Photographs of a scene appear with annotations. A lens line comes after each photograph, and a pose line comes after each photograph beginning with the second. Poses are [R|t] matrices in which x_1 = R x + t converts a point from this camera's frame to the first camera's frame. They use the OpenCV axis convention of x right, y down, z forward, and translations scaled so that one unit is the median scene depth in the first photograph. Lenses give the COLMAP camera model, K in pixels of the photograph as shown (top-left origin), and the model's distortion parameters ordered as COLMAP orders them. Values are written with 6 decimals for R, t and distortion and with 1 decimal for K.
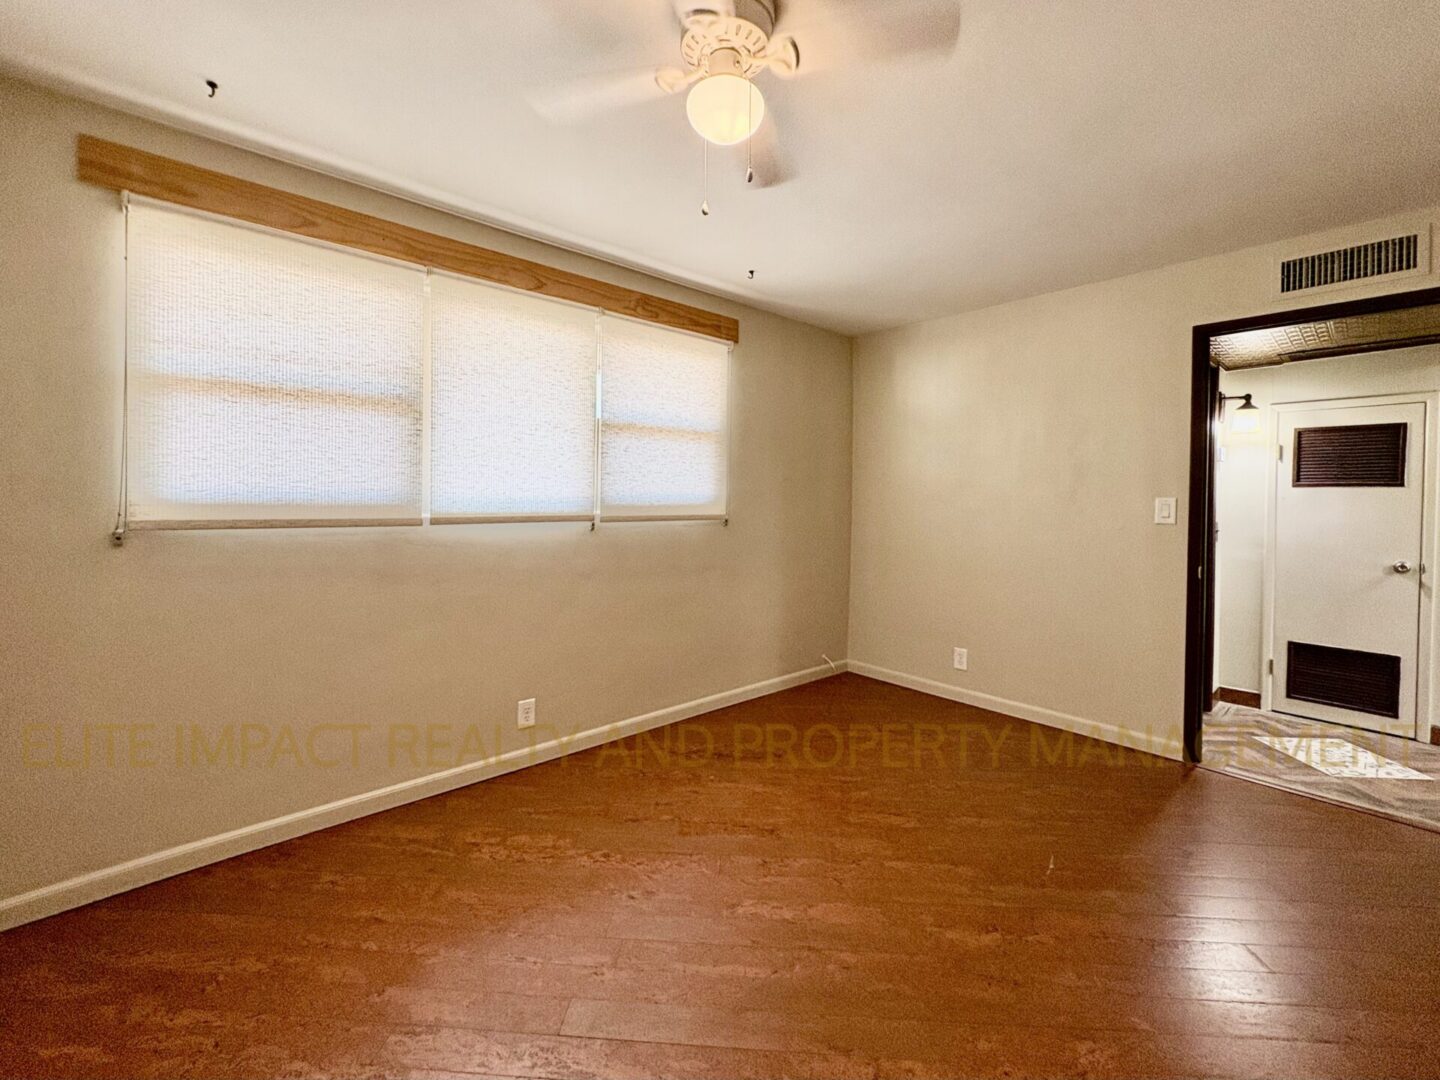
lens RADIAL K [[607.6, 0, 724.8], [0, 607.6, 502.3], [0, 0, 1]] dist [-0.002596, -0.000215]
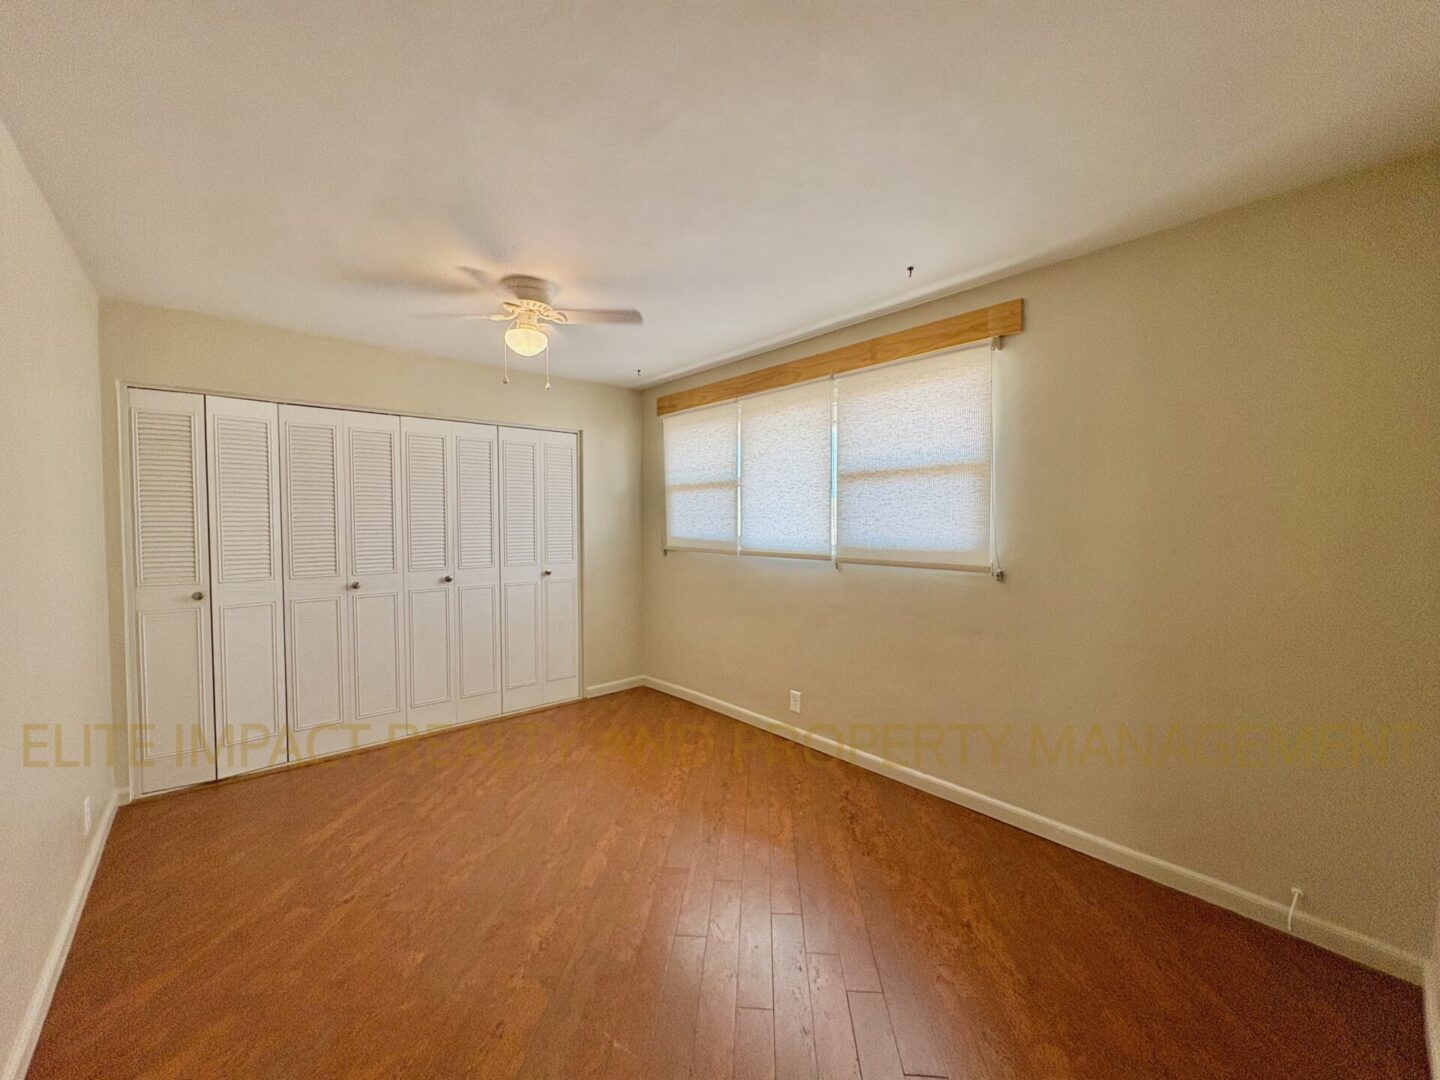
lens RADIAL K [[582.0, 0, 720.0], [0, 582.0, 540.0], [0, 0, 1]] dist [-0.000244, 0.000067]
pose [[-0.028631, 0.022872, -0.999328, 1.064889], [-0.010188, 0.999680, 0.023172, -0.038561], [0.999538, 0.010845, -0.028389, 0.977949]]
